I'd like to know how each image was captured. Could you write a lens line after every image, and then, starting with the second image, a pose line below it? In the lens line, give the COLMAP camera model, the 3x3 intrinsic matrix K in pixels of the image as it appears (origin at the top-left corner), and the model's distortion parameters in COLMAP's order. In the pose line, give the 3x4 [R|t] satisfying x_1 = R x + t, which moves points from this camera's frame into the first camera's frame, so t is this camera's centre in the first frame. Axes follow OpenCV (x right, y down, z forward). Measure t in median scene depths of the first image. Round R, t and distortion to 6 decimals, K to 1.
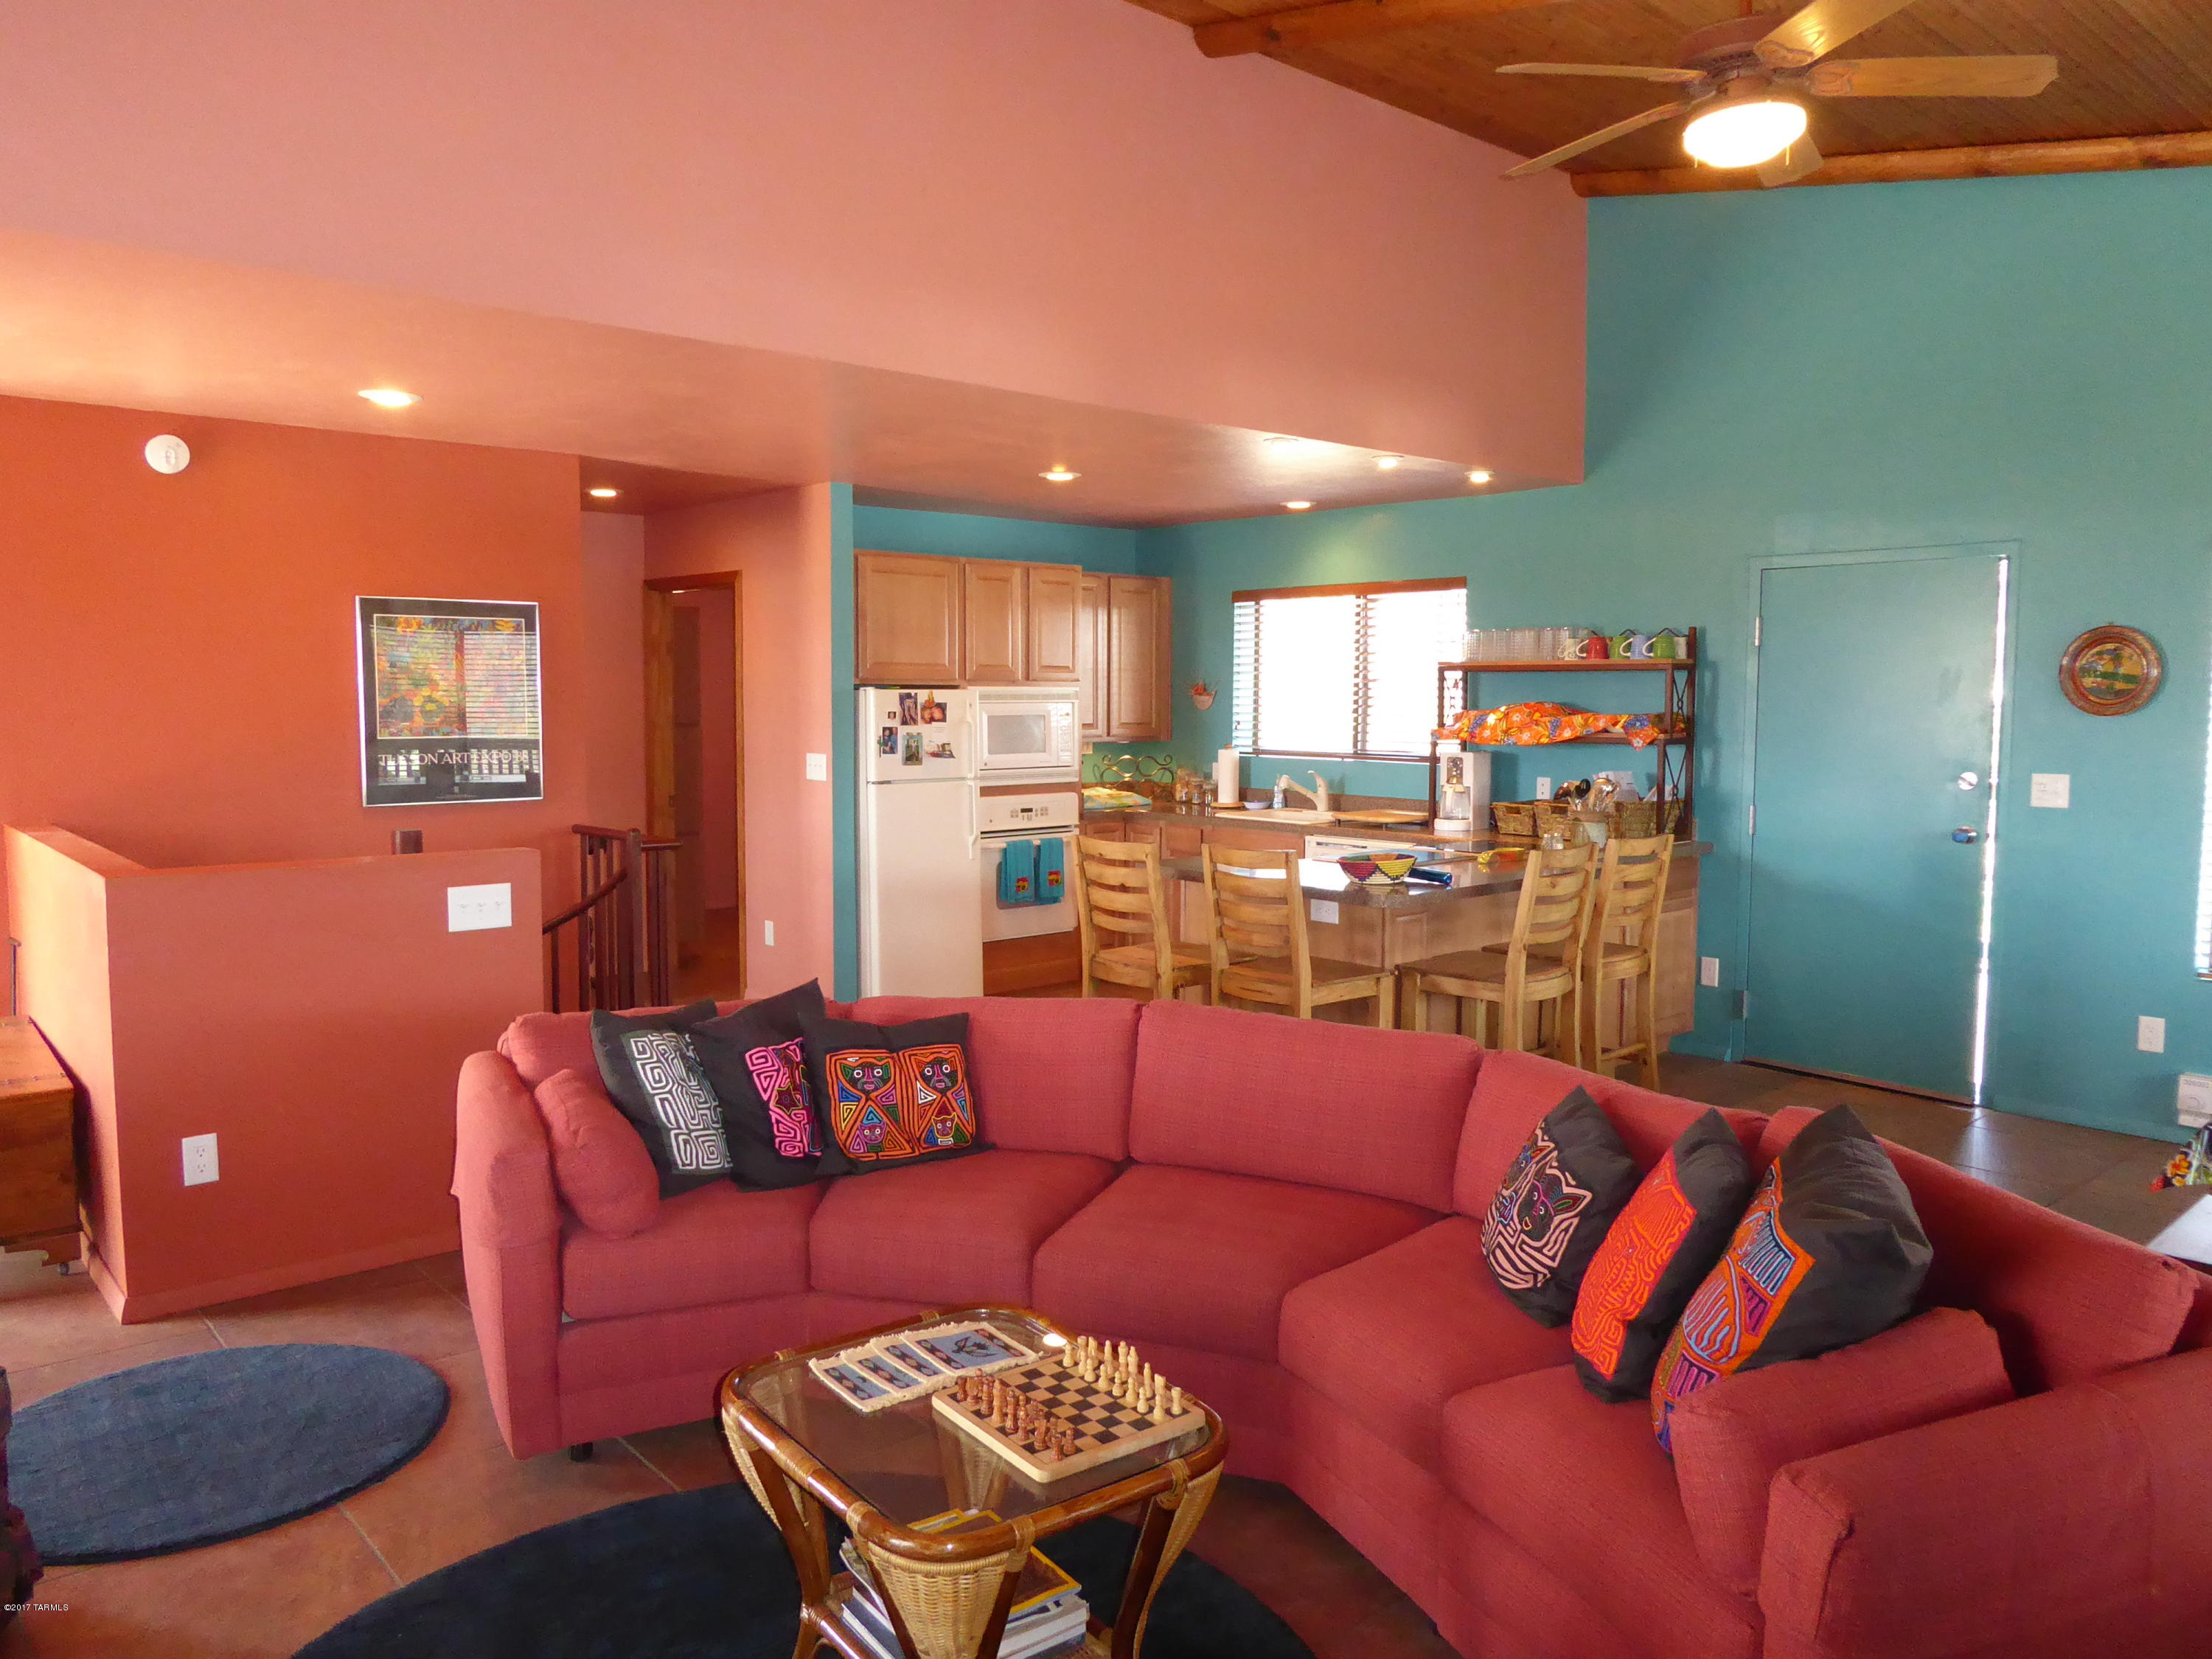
lens RADIAL K [[1576.2, 0, 1112.1], [0, 1576.2, 839.6], [0, 0, 1]] dist [-0.028246, 0.008847]
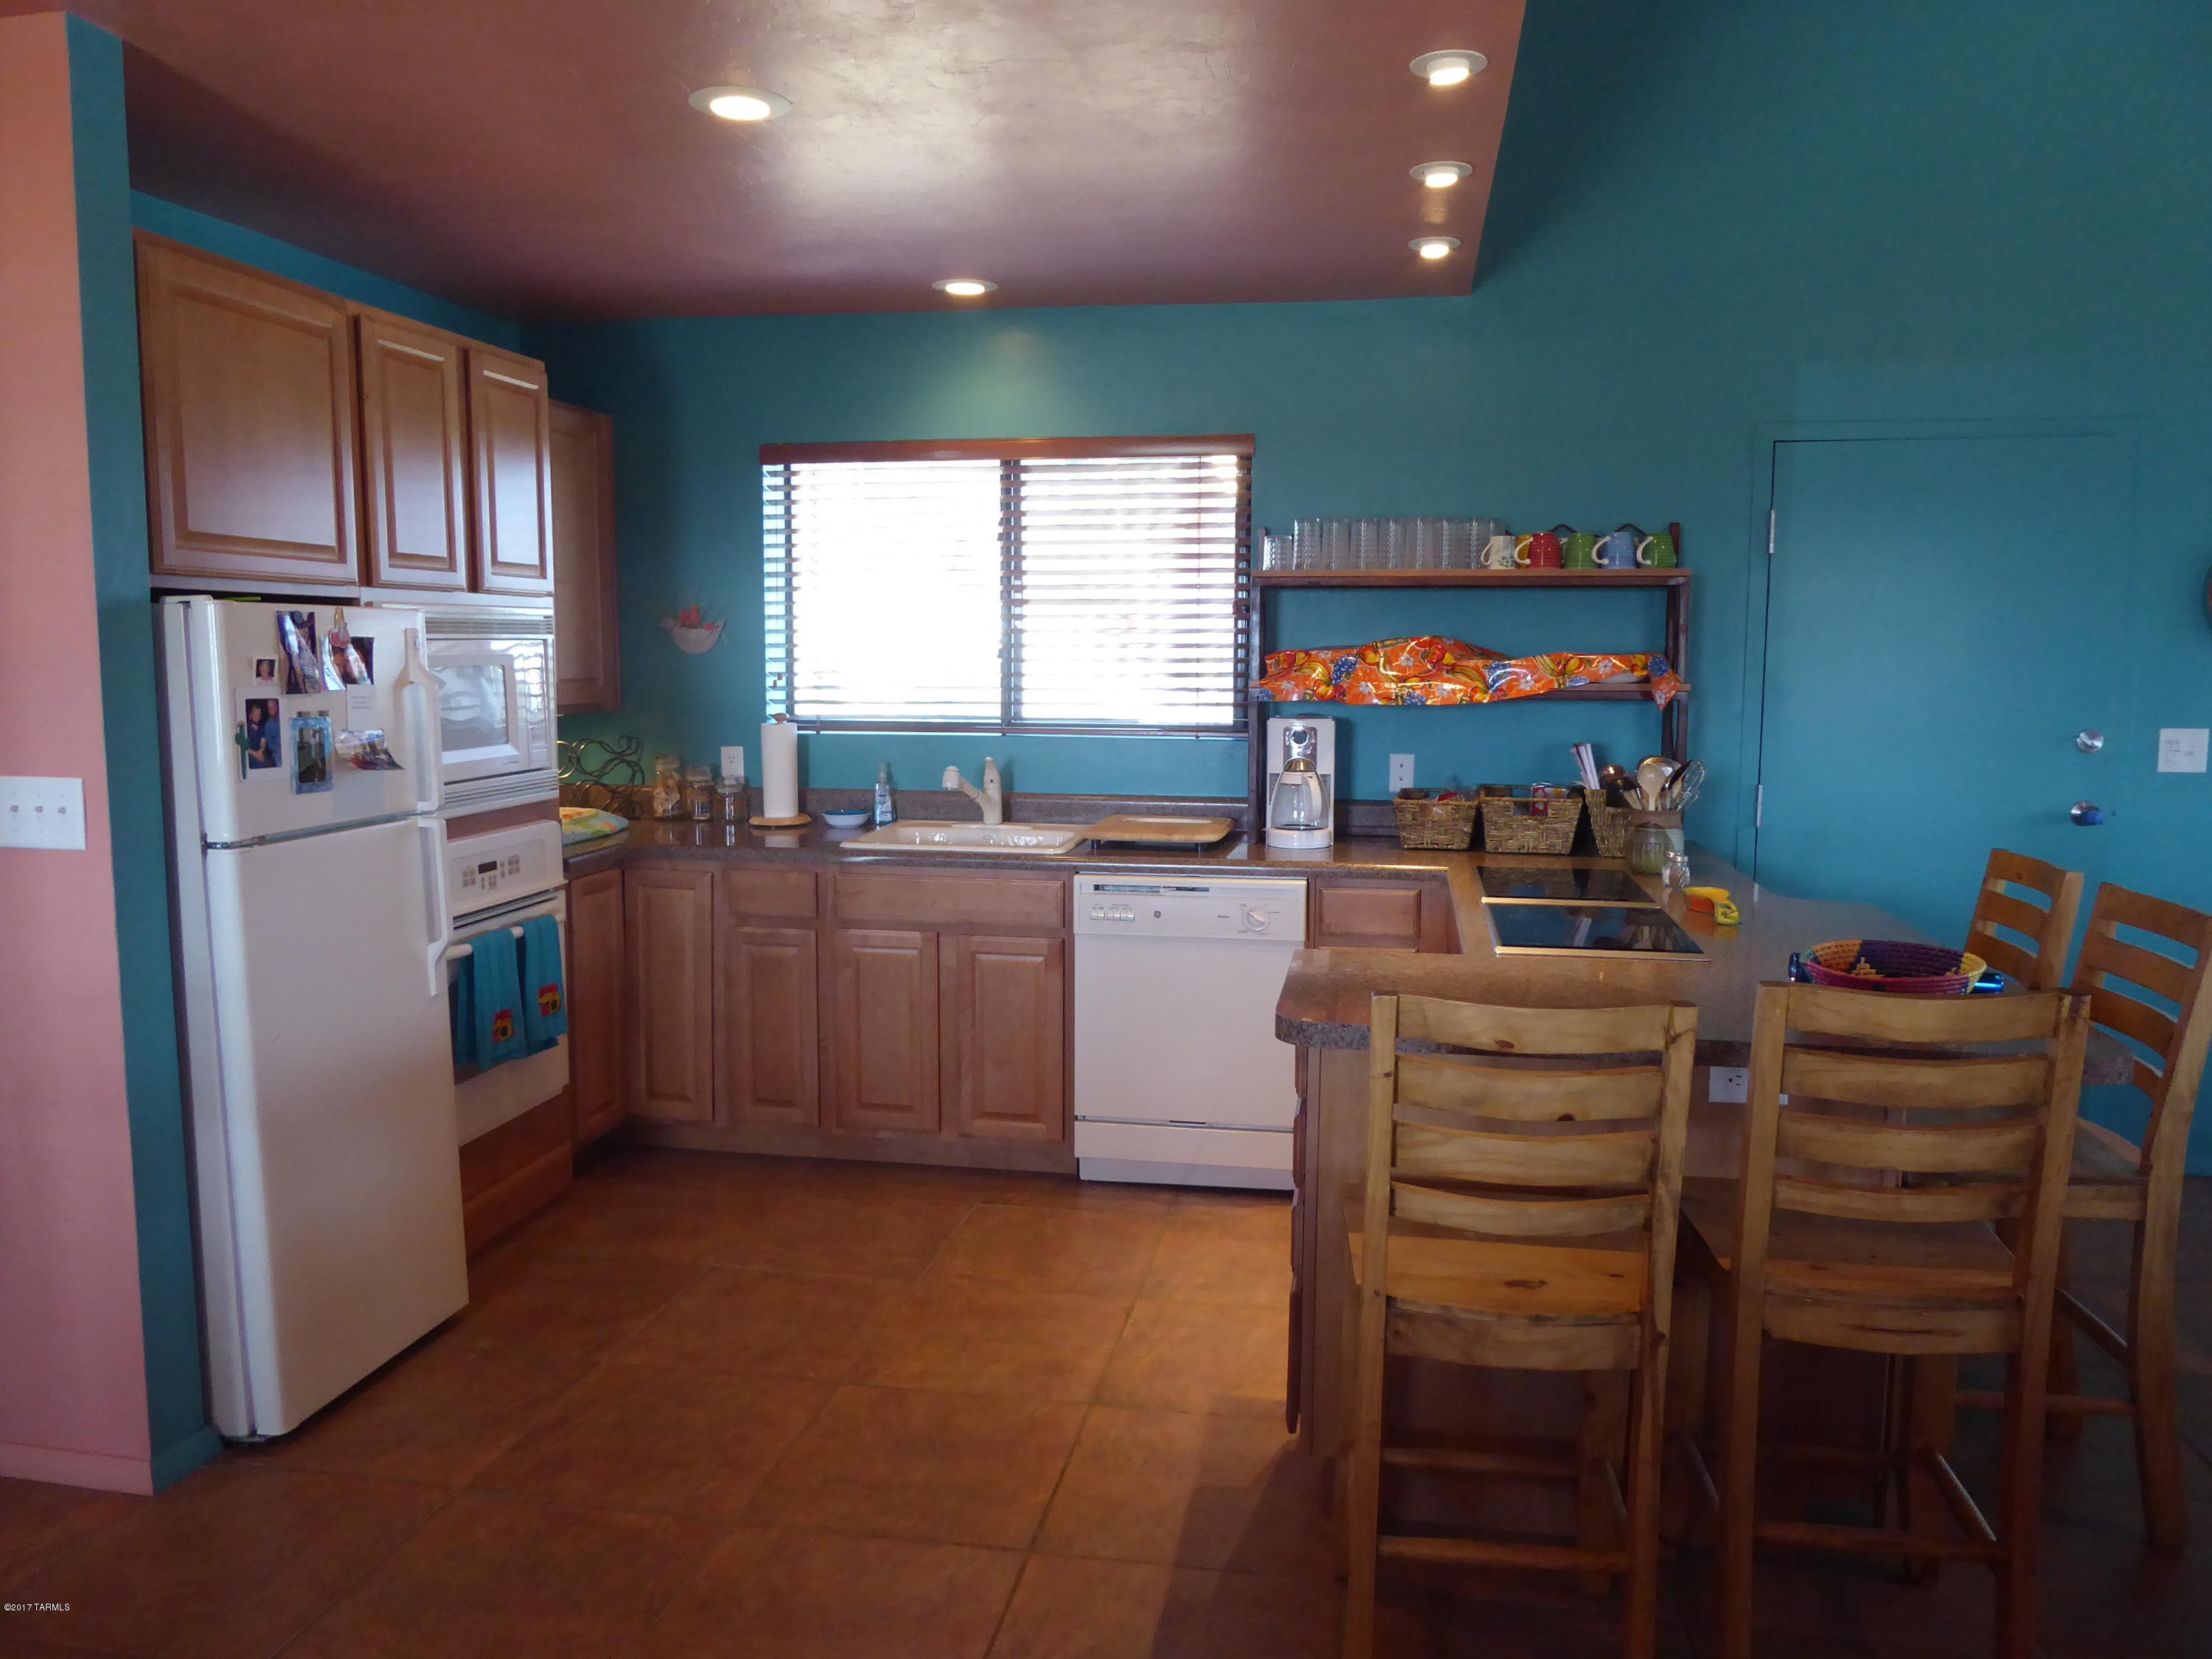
lens RADIAL K [[1576.2, 0, 1125.5], [0, 1576.2, 827.7], [0, 0, 1]] dist [-0.028246, 0.008847]
pose [[0.780446, -0.073422, 0.620898, -0.215966], [0.057536, 0.997301, 0.045612, -0.044823], [-0.622571, 0.000126, 0.782563, 0.560971]]
